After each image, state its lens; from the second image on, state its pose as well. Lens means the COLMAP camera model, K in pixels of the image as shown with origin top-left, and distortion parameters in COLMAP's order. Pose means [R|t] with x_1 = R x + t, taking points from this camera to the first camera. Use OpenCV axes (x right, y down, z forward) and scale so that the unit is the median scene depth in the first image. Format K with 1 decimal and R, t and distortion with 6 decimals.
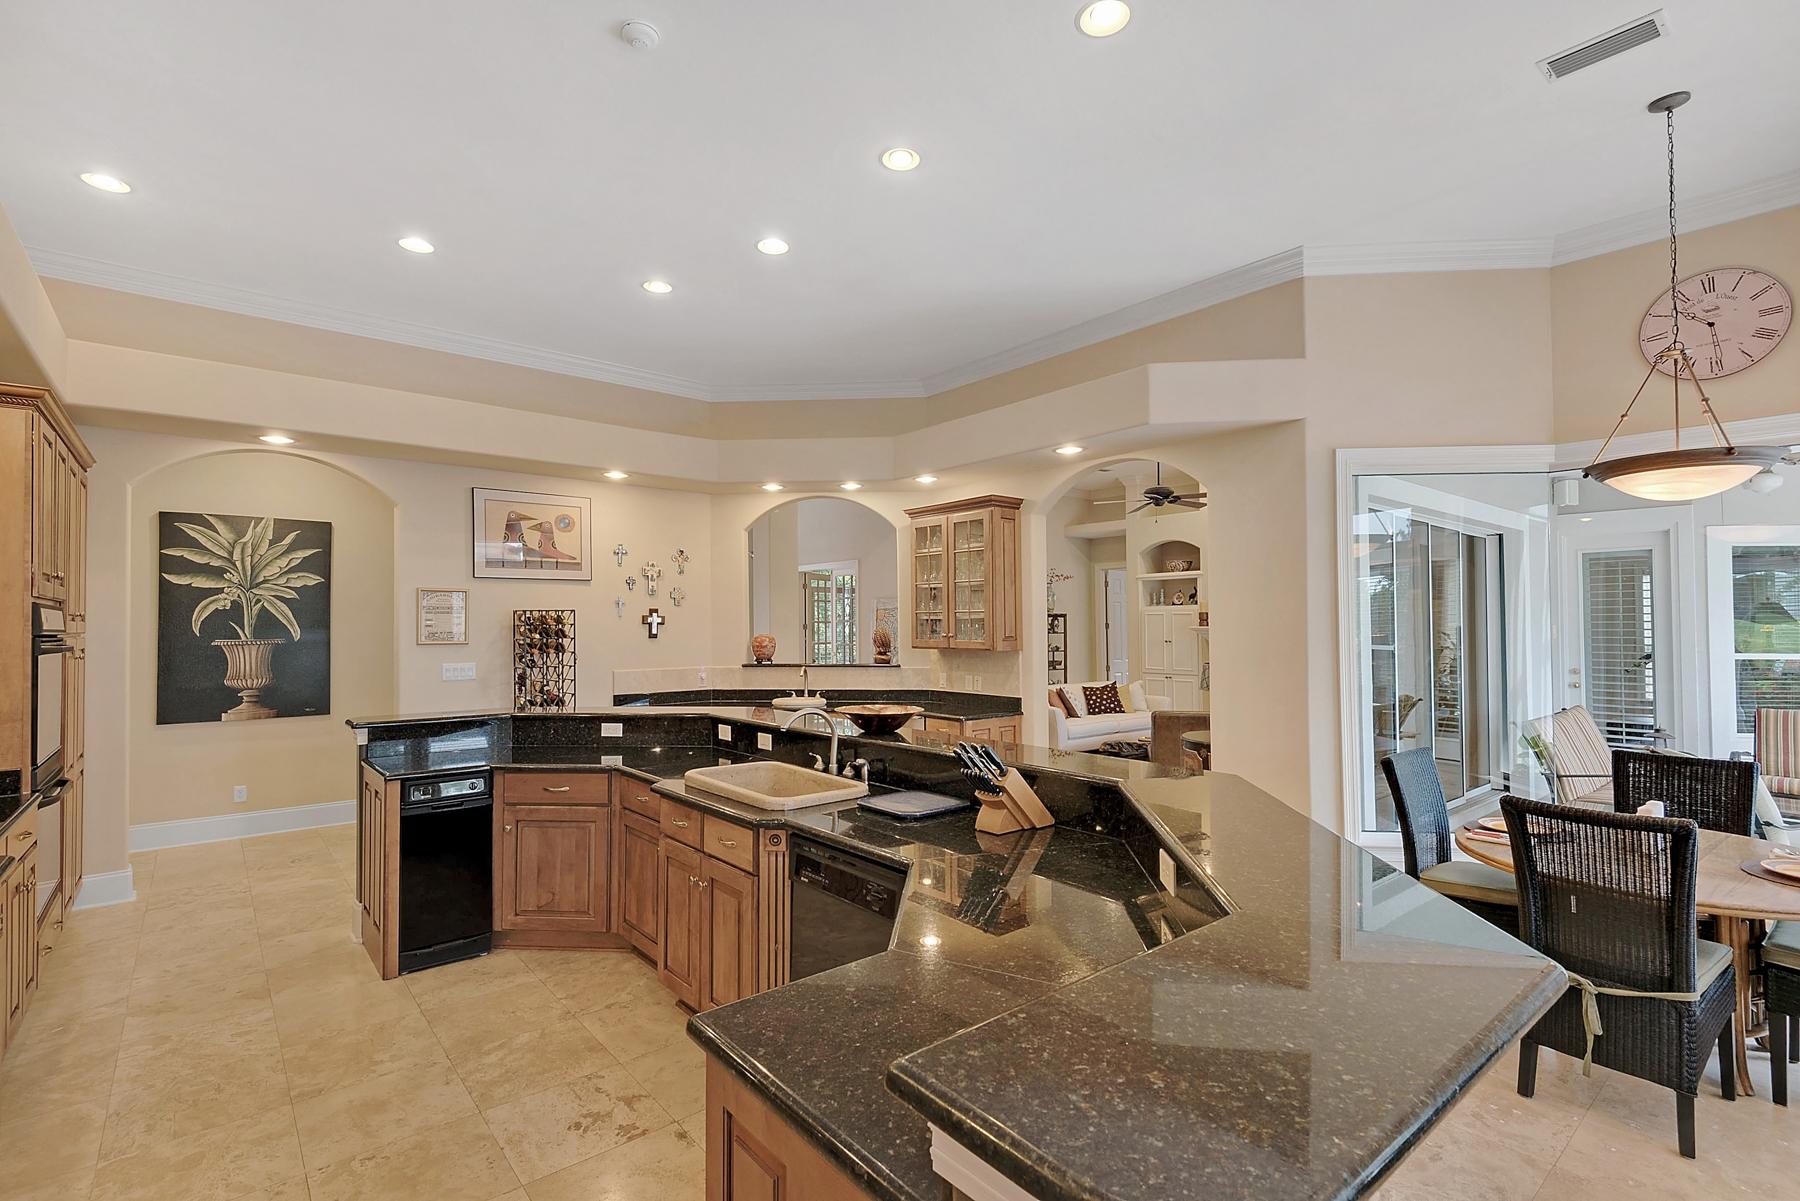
lens RADIAL K [[828.1, 0, 892.9], [0, 828.1, 611.7], [0, 0, 1]] dist [0.015751, -0.001291]
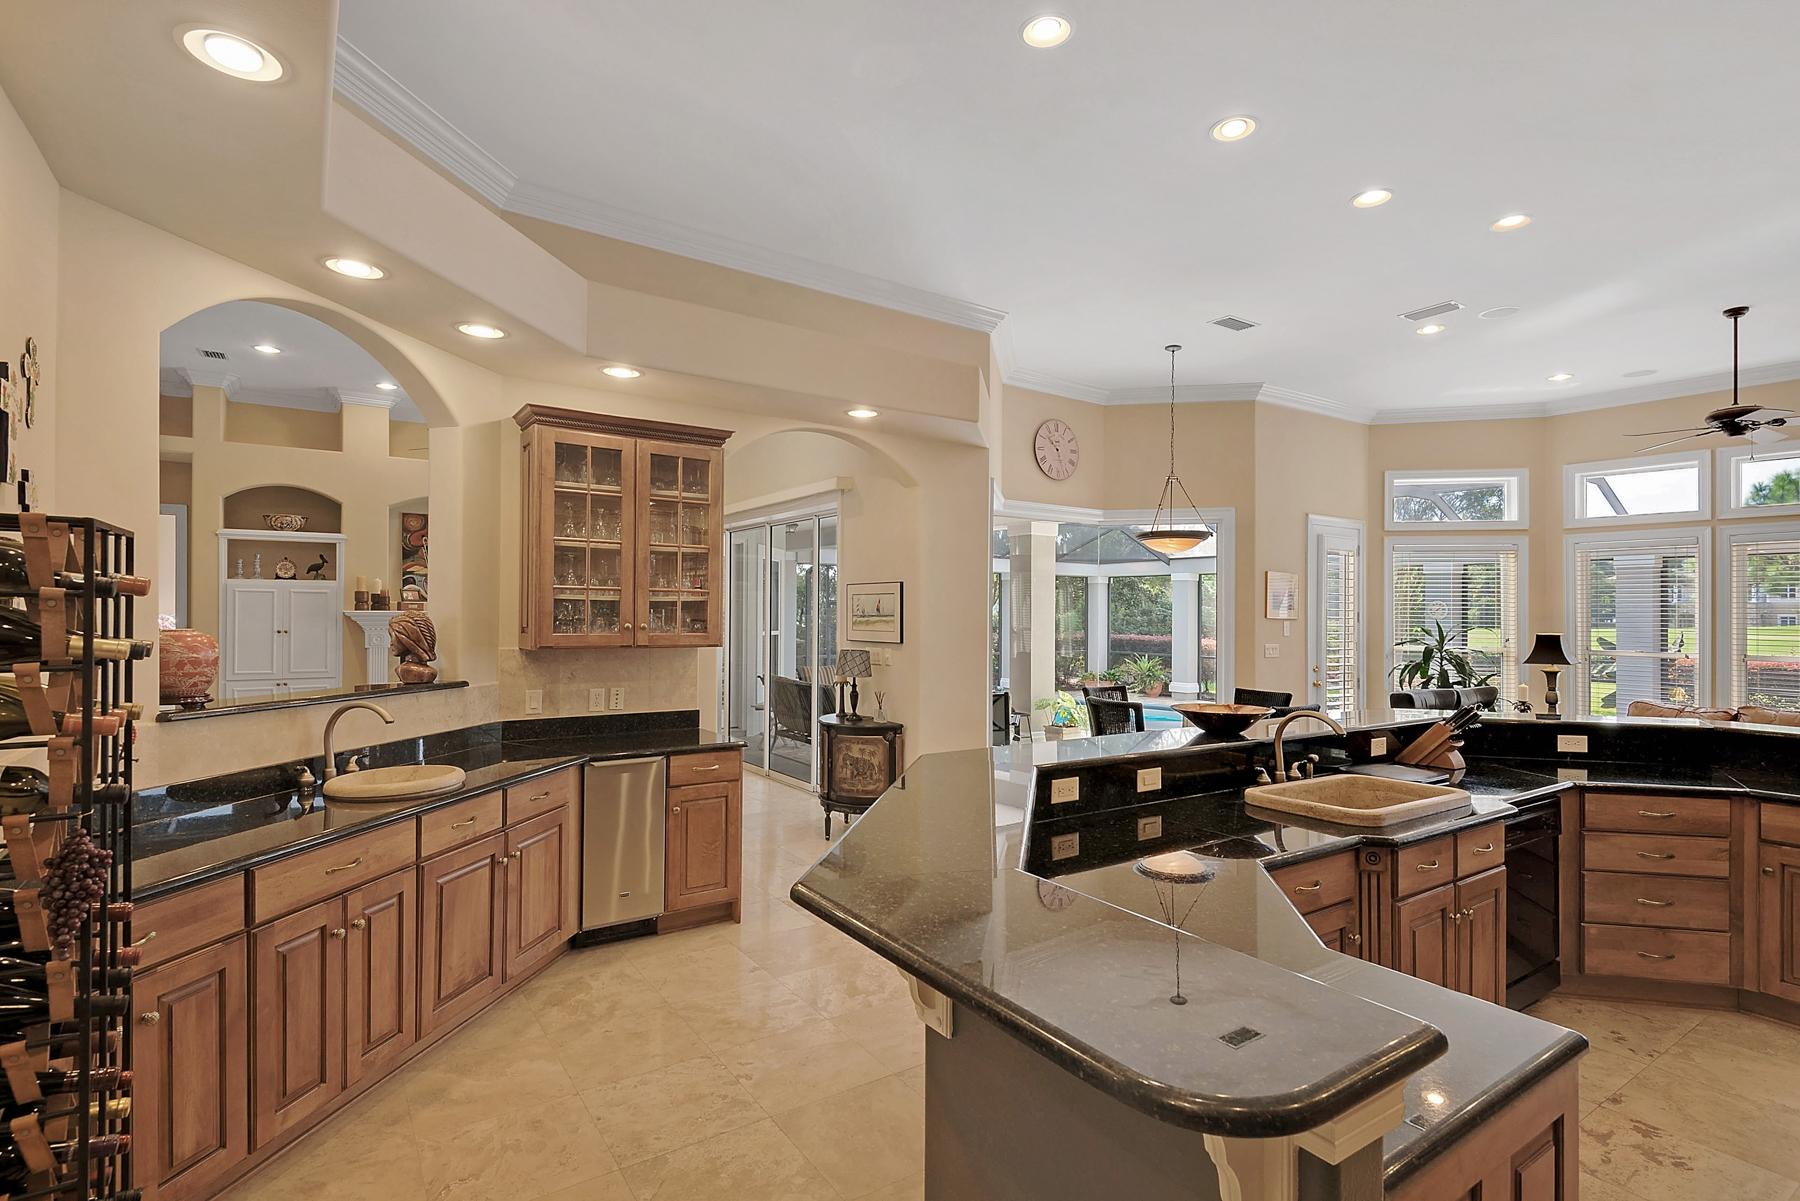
lens RADIAL K [[859.5, 0, 909.8], [0, 859.5, 607.5], [0, 0, 1]] dist [-0.003299, -0.001338]
pose [[0.103280, 0.009667, 0.994605, -0.577288], [-0.026593, 0.999622, -0.006954, 0.012995], [-0.994297, -0.025731, 0.103498, 0.722436]]
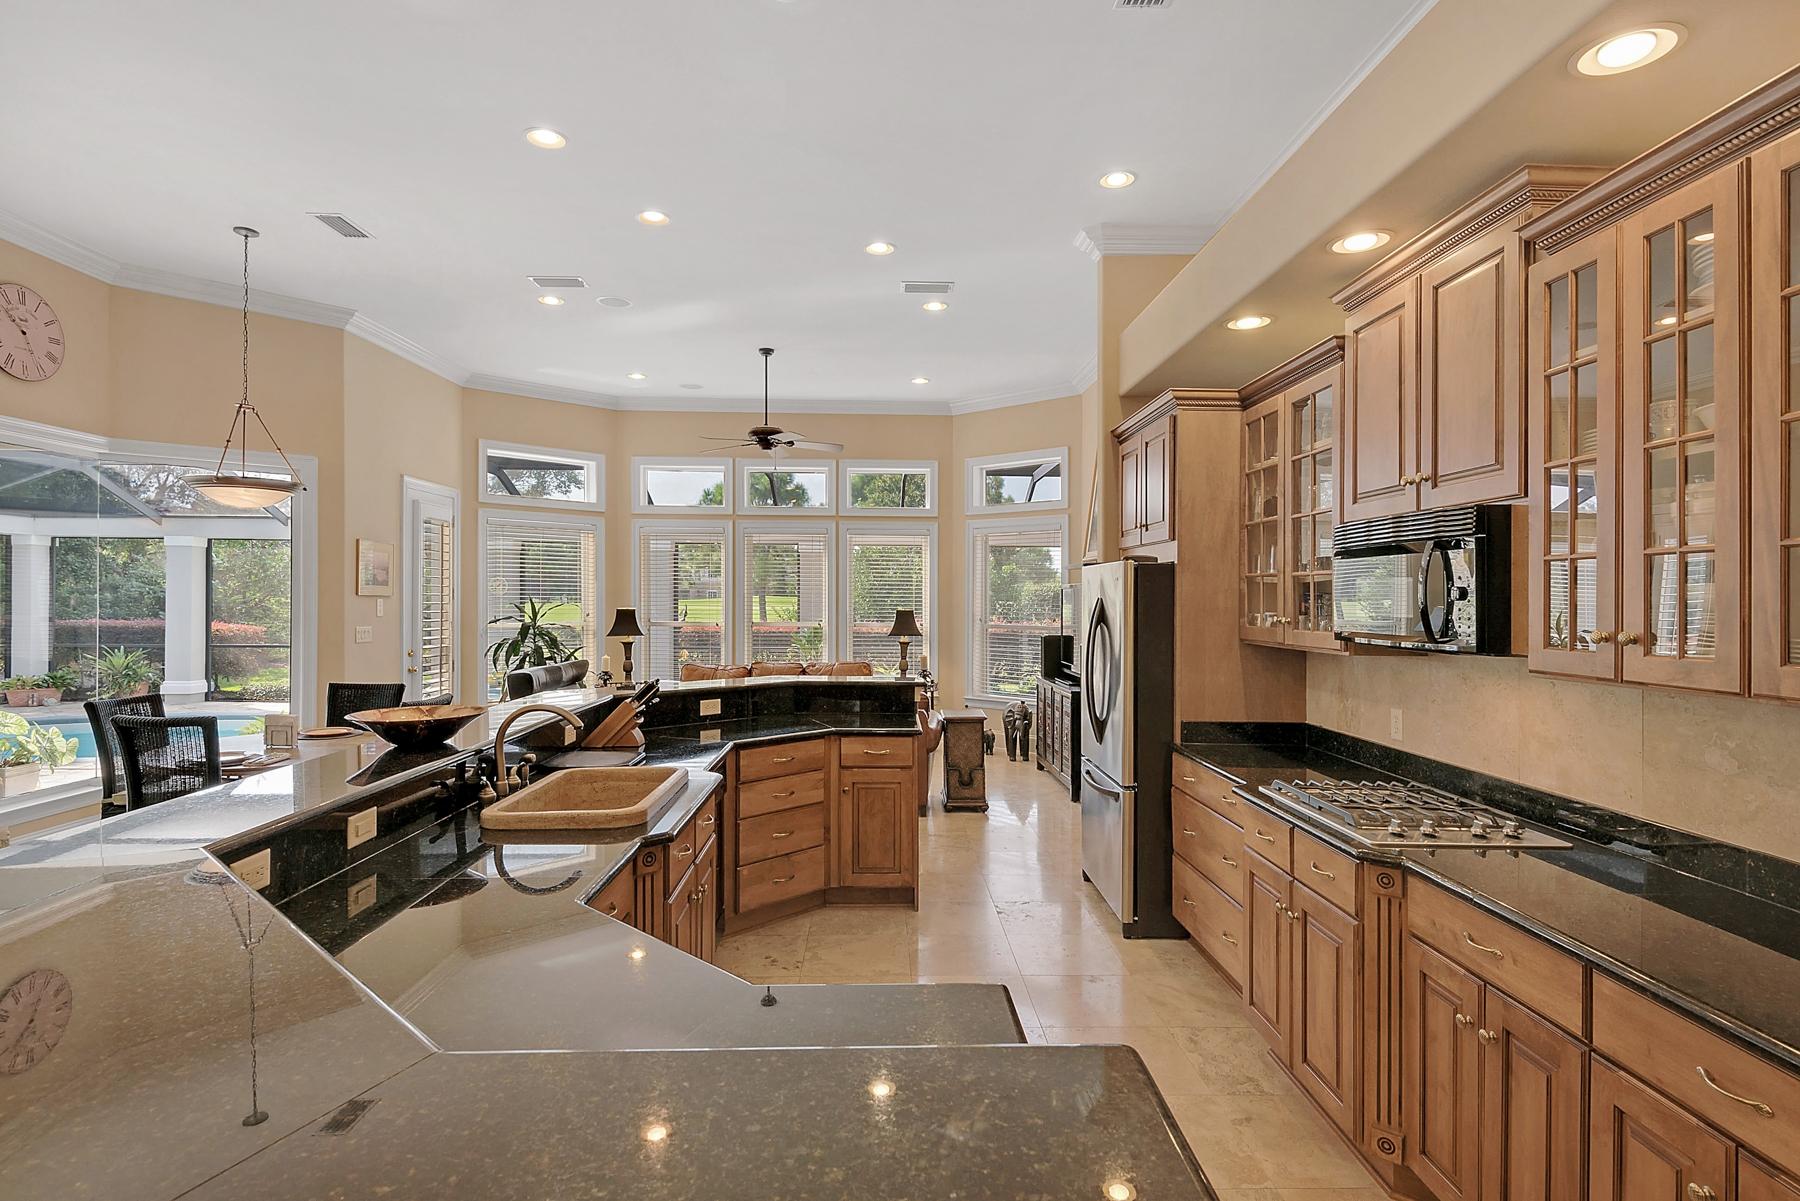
lens RADIAL K [[900.0, 0, 903.7], [0, 900.0, 589.3], [0, 0, 1]] dist [0.002400, -0.003527]
pose [[-0.787788, 0.002889, 0.615939, -0.474456], [-0.013751, 0.999657, -0.022276, 0.013696], [-0.615792, -0.026019, -0.787479, 0.784740]]
